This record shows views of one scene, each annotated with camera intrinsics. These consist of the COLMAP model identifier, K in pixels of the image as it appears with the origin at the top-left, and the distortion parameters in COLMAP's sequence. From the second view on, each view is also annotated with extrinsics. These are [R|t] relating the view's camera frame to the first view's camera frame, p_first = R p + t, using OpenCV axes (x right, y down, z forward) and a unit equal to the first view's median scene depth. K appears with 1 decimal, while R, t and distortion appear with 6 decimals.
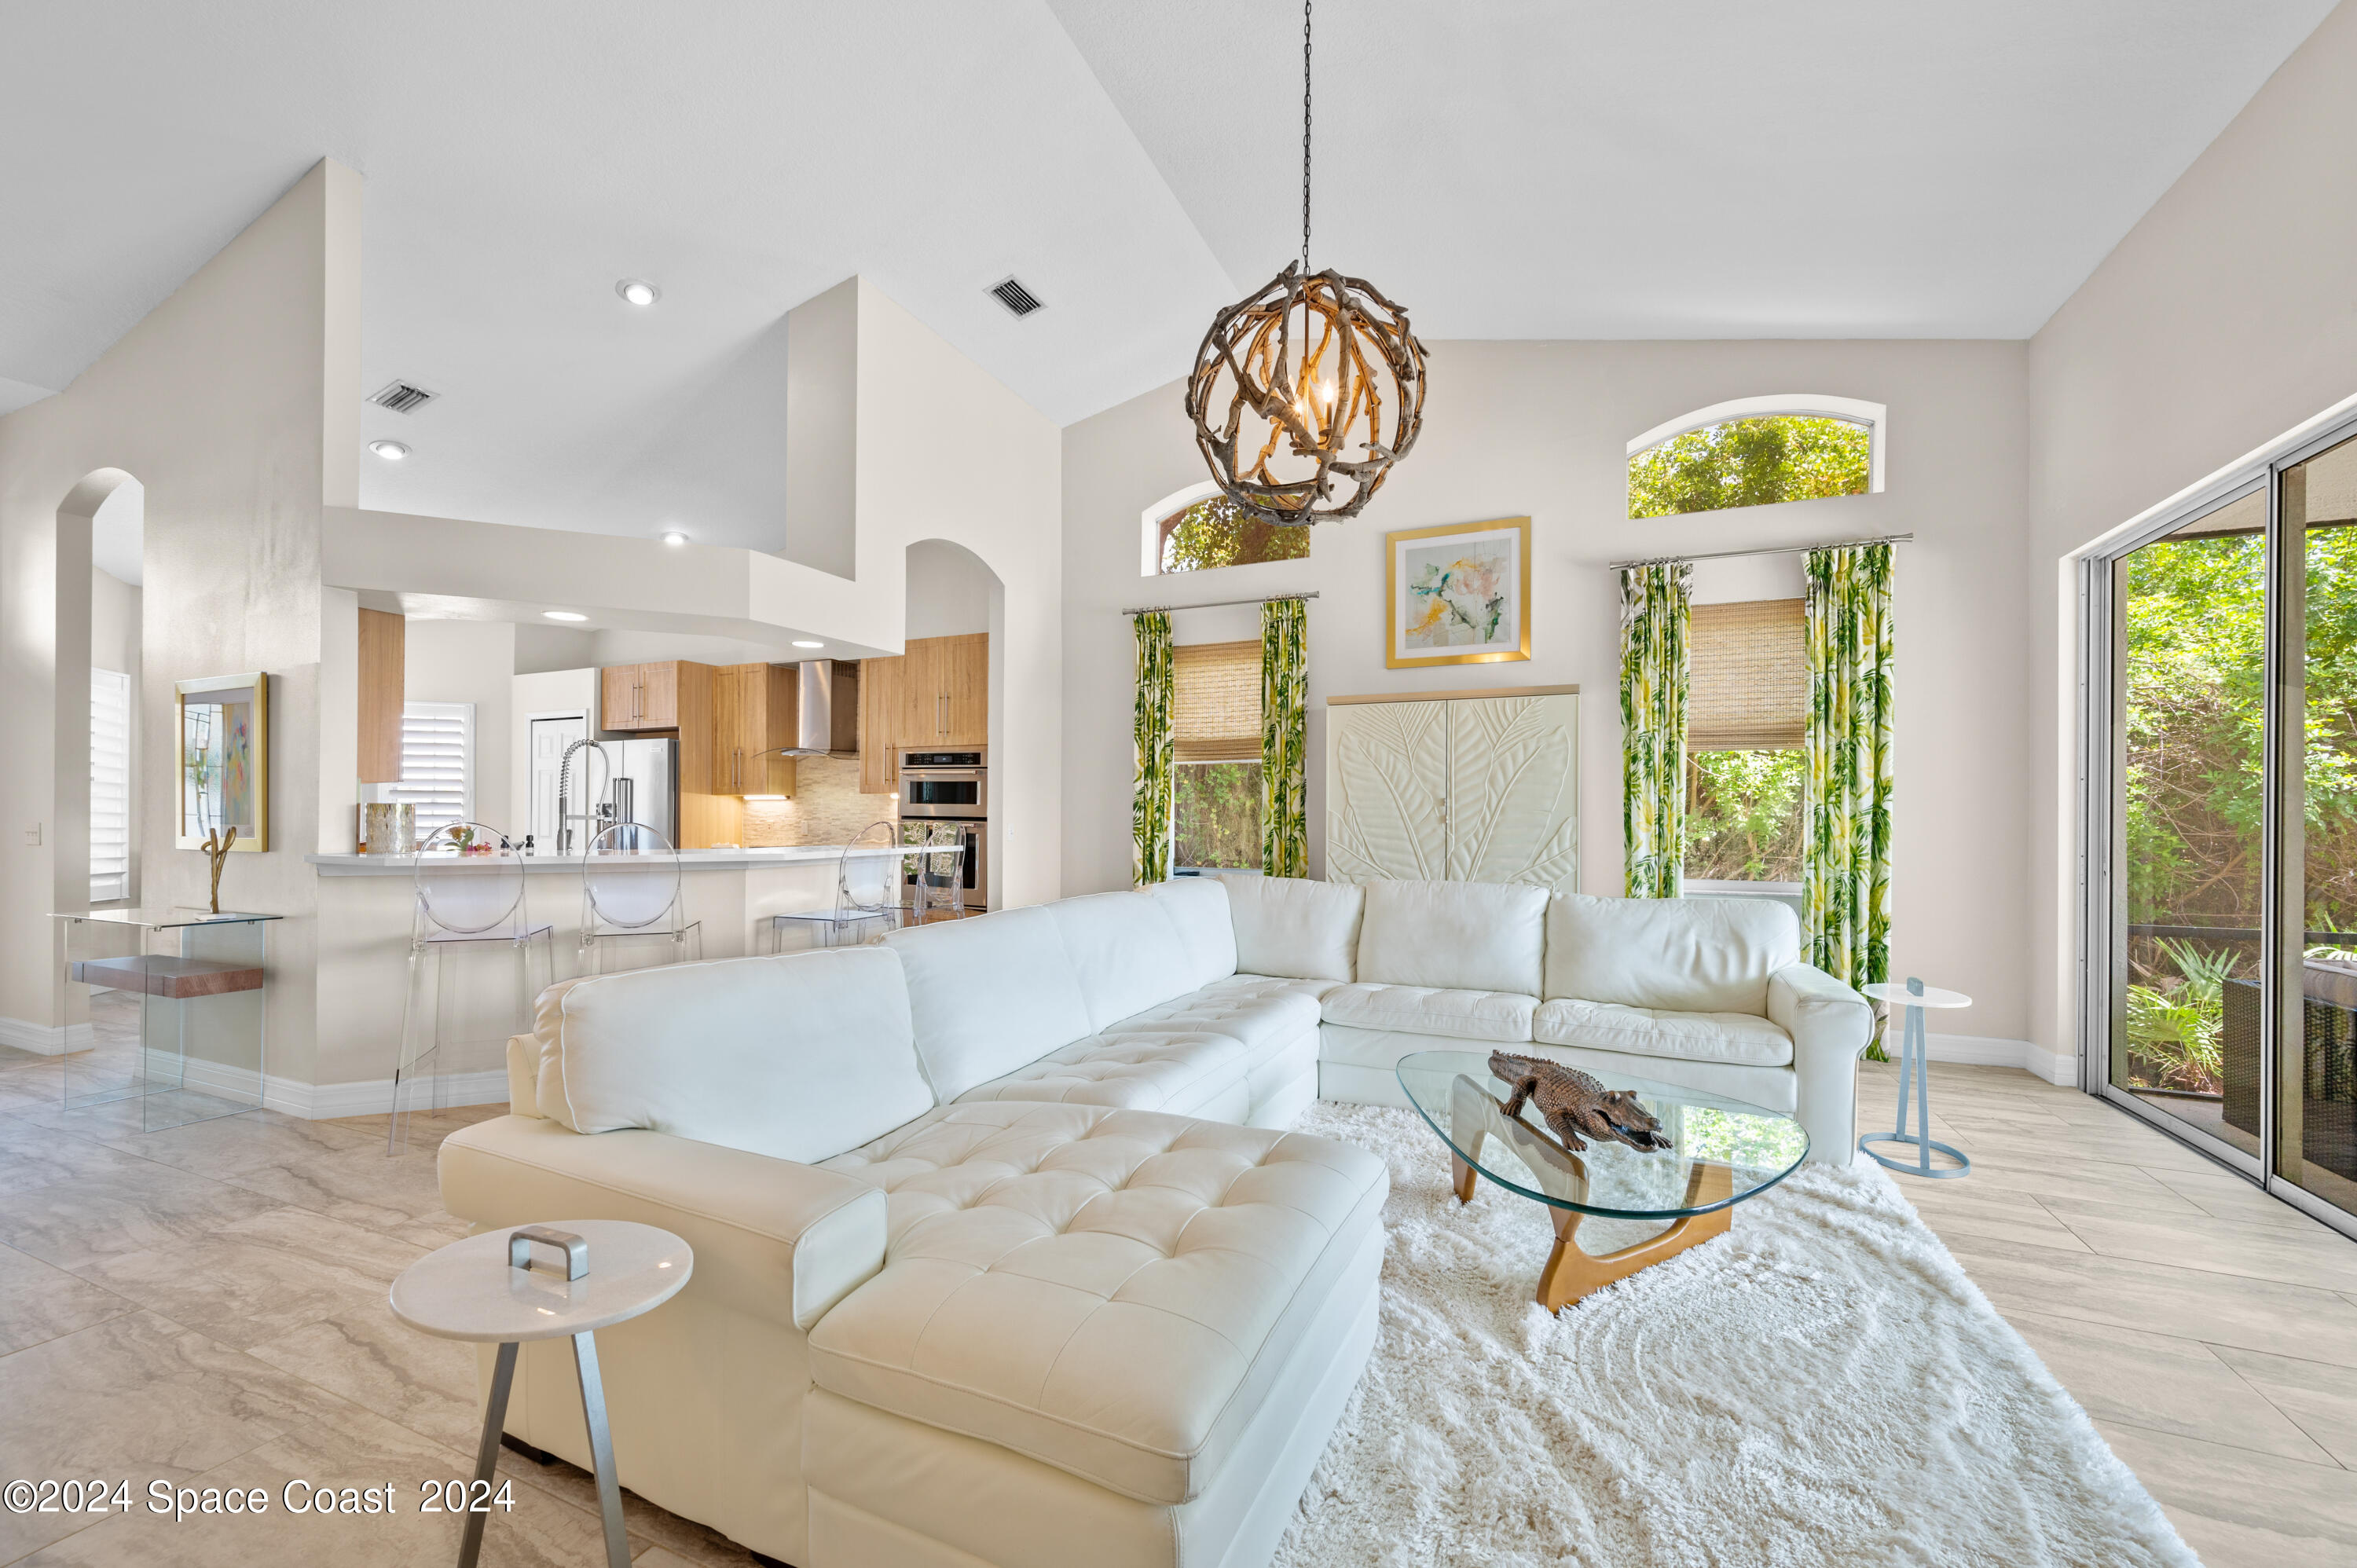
lens RADIAL K [[927.8, 0, 1195.5], [0, 927.8, 838.1], [0, 0, 1]] dist [-0.004439, 0.001220]
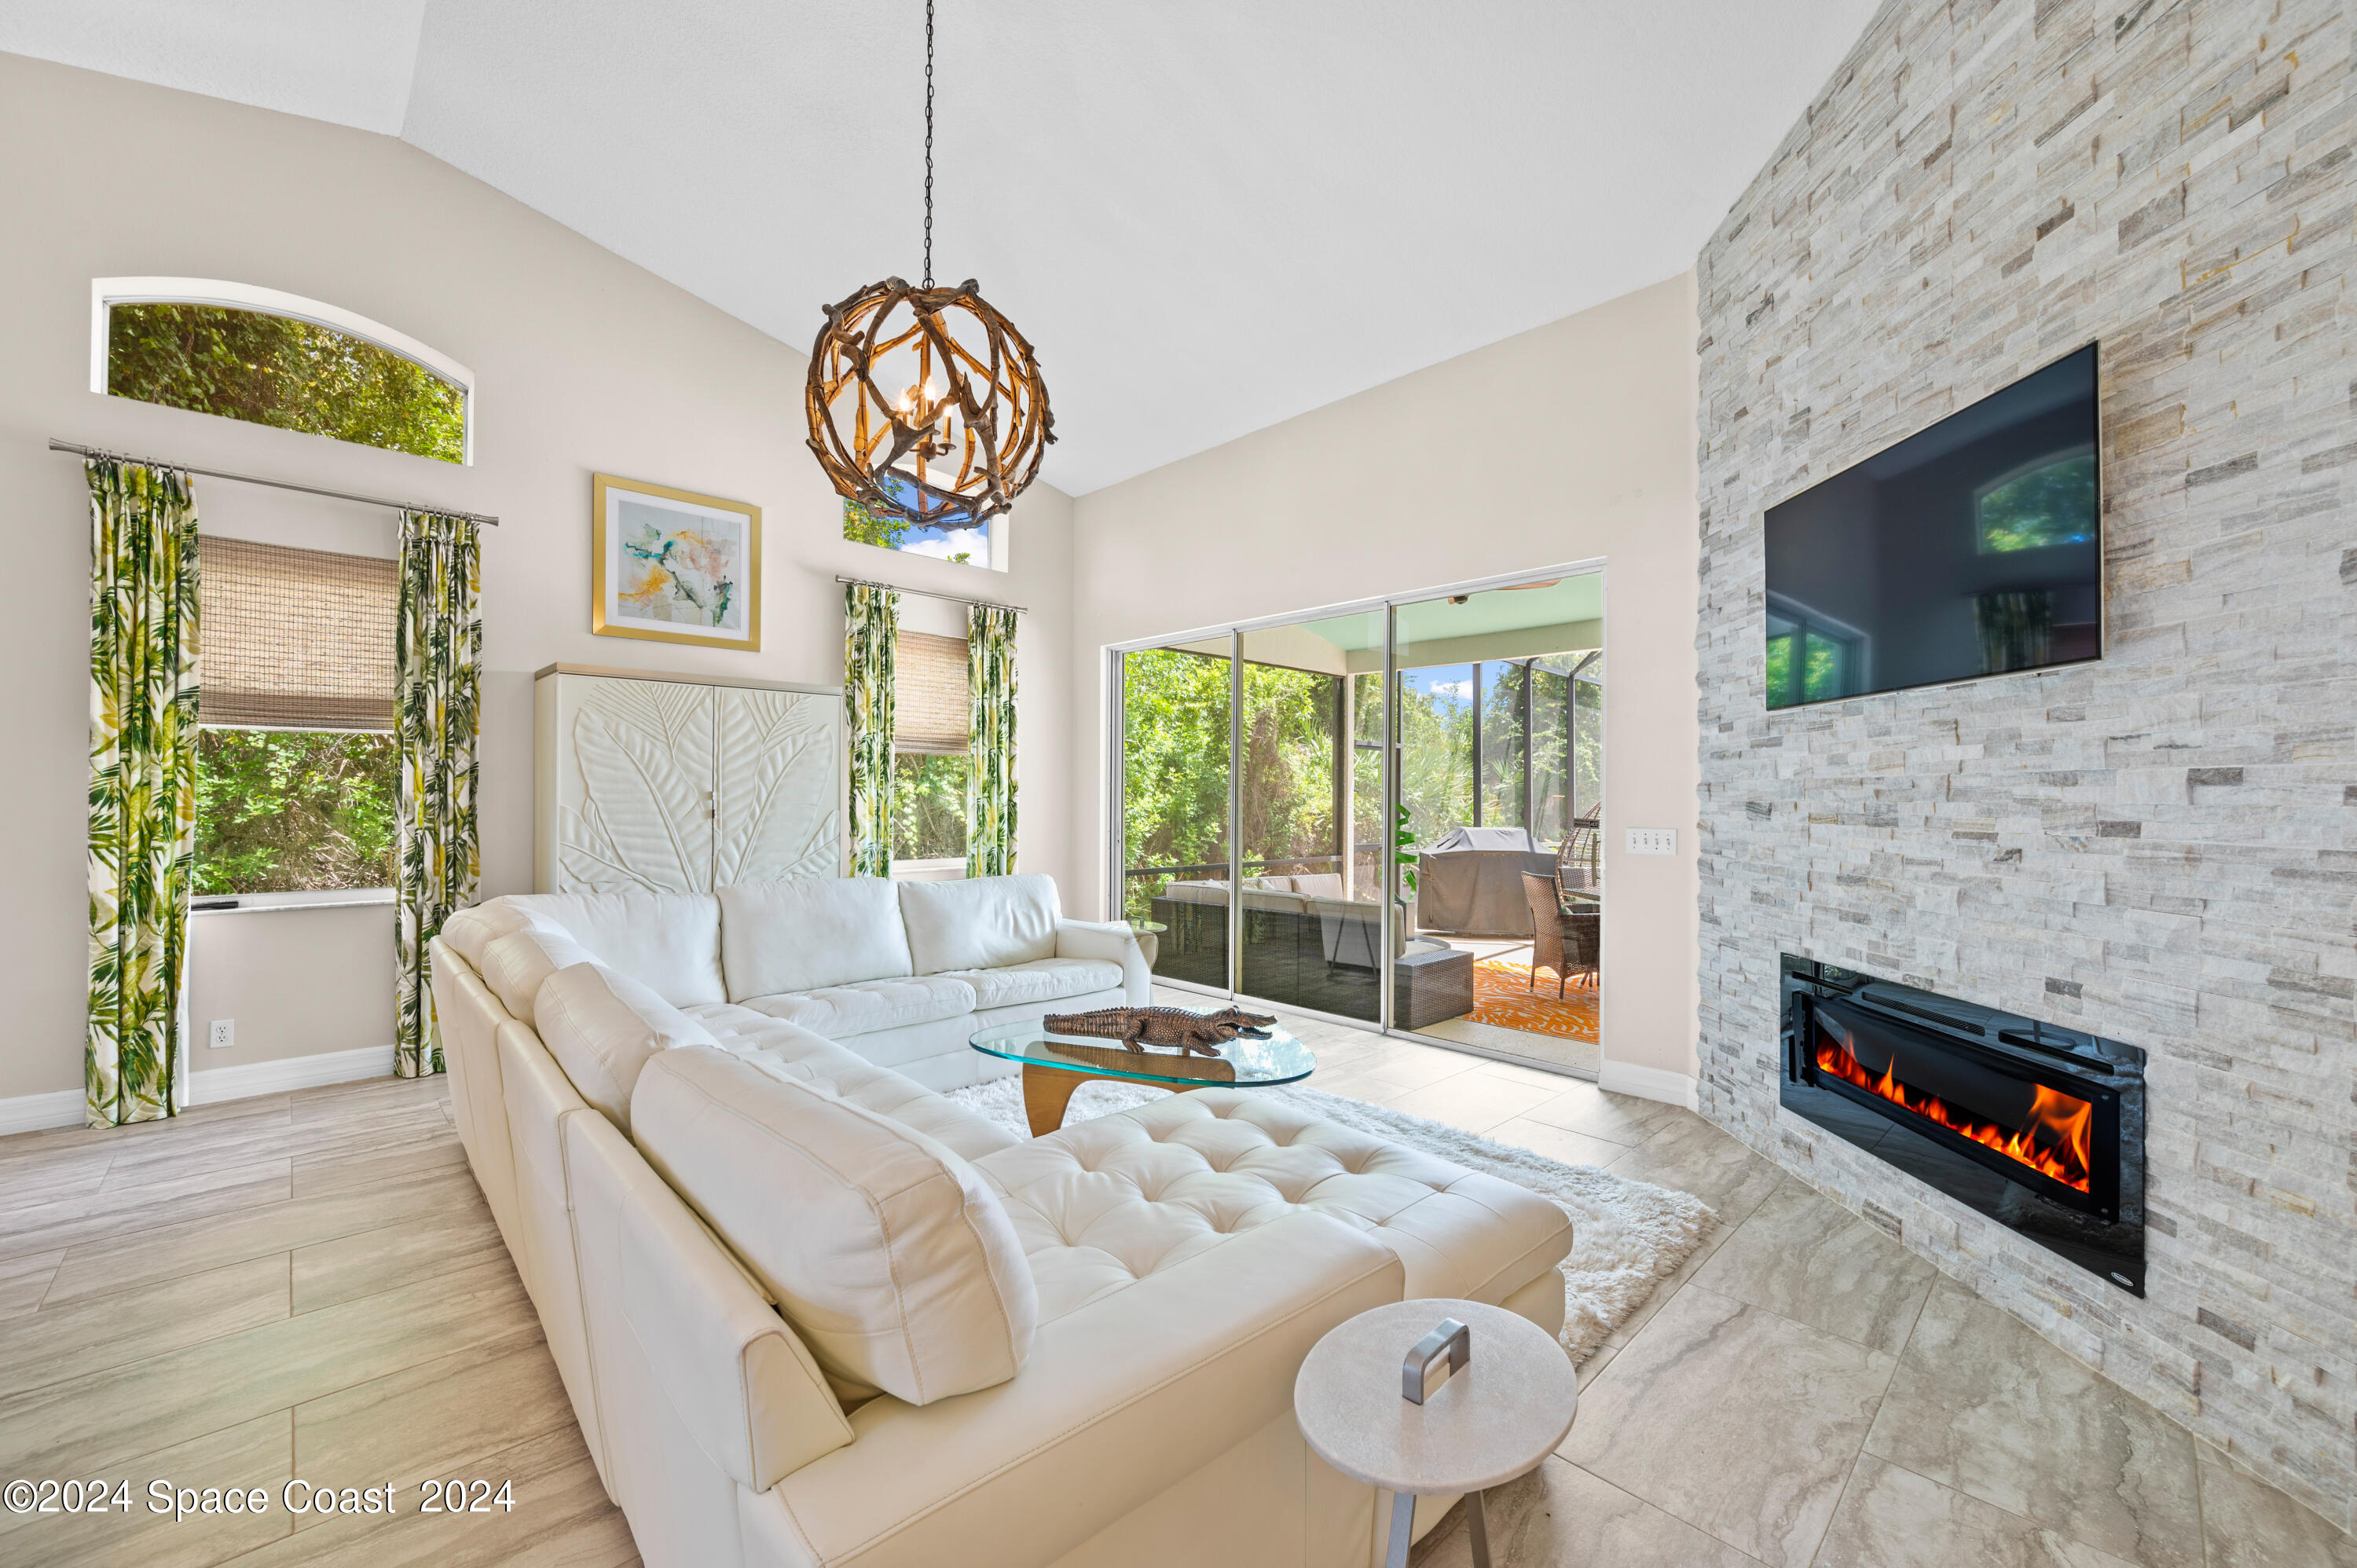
lens RADIAL K [[927.8, 0, 1188.9], [0, 927.8, 794.5], [0, 0, 1]] dist [-0.004439, 0.001220]
pose [[0.381944, 0.002412, 0.924182, -0.394807], [0.017777, 0.999792, -0.009956, -0.021923], [-0.924014, 0.020232, 0.381822, 0.205955]]
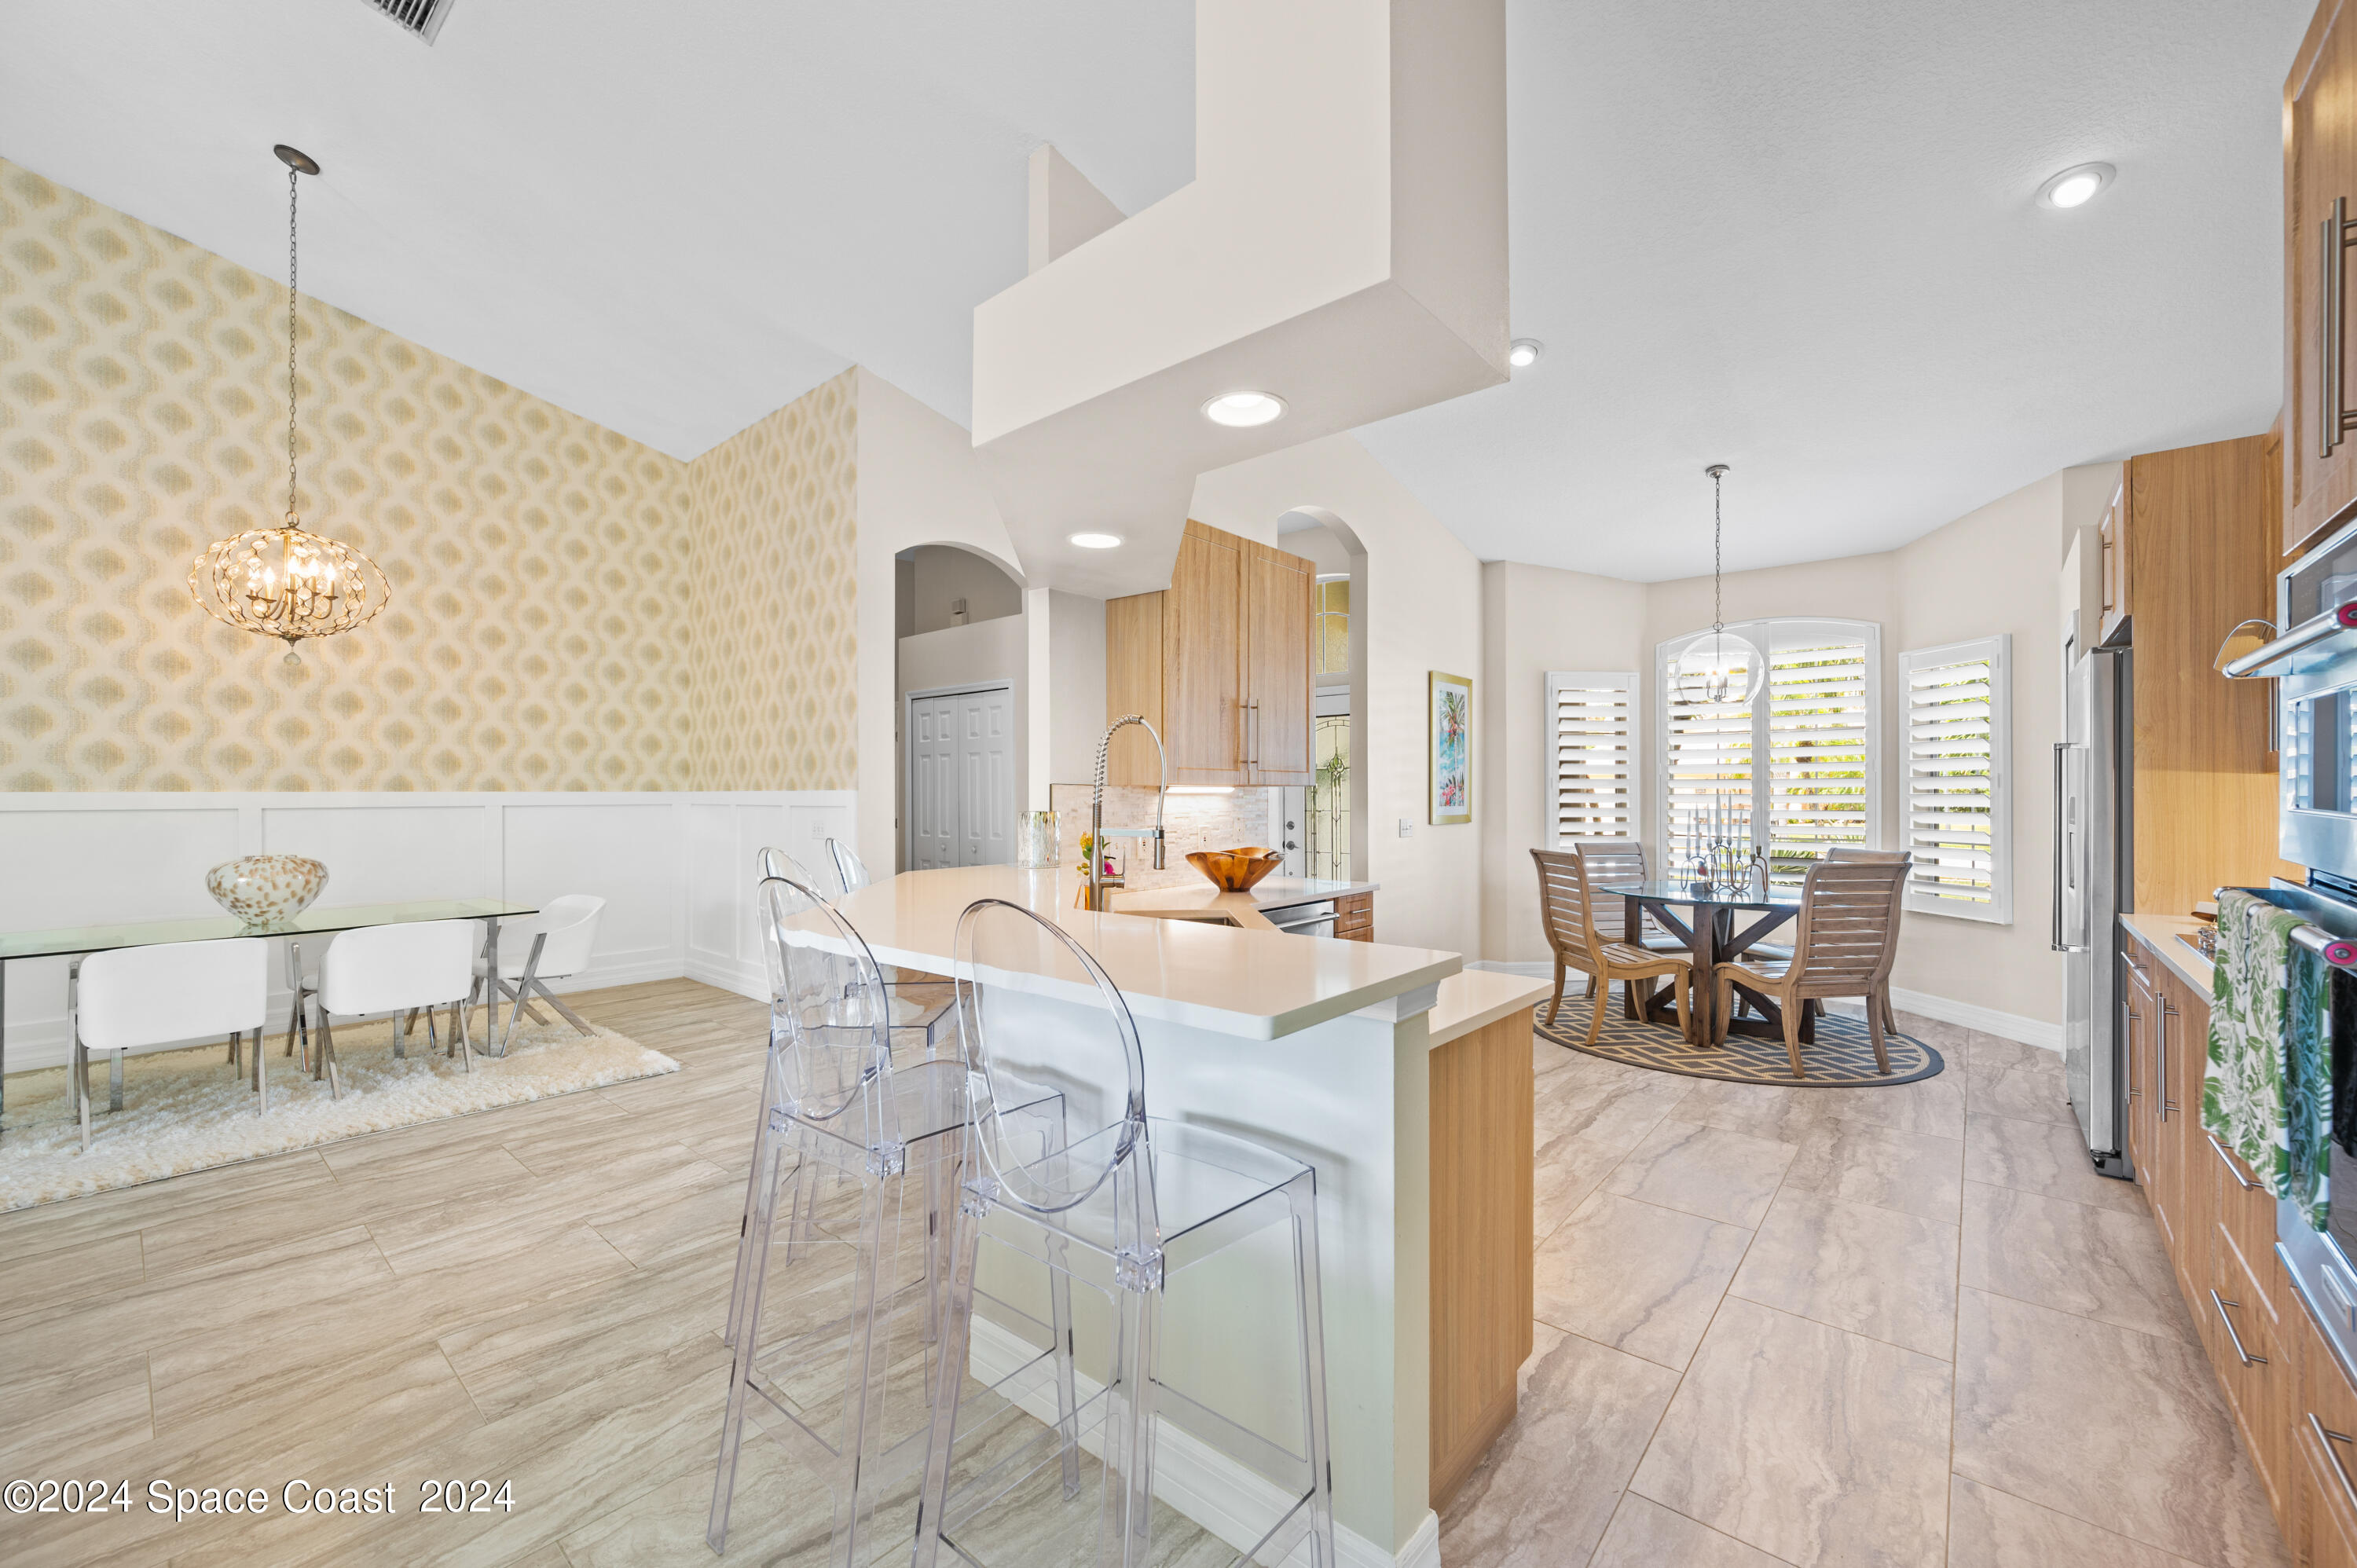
lens RADIAL K [[927.8, 0, 1200.8], [0, 927.8, 790.0], [0, 0, 1]] dist [-0.004439, 0.001220]
pose [[-0.292567, -0.006447, -0.956223, -0.035069], [-0.022491, 0.999747, 0.000141, -0.043356], [0.955980, 0.021548, -0.292638, 1.002069]]
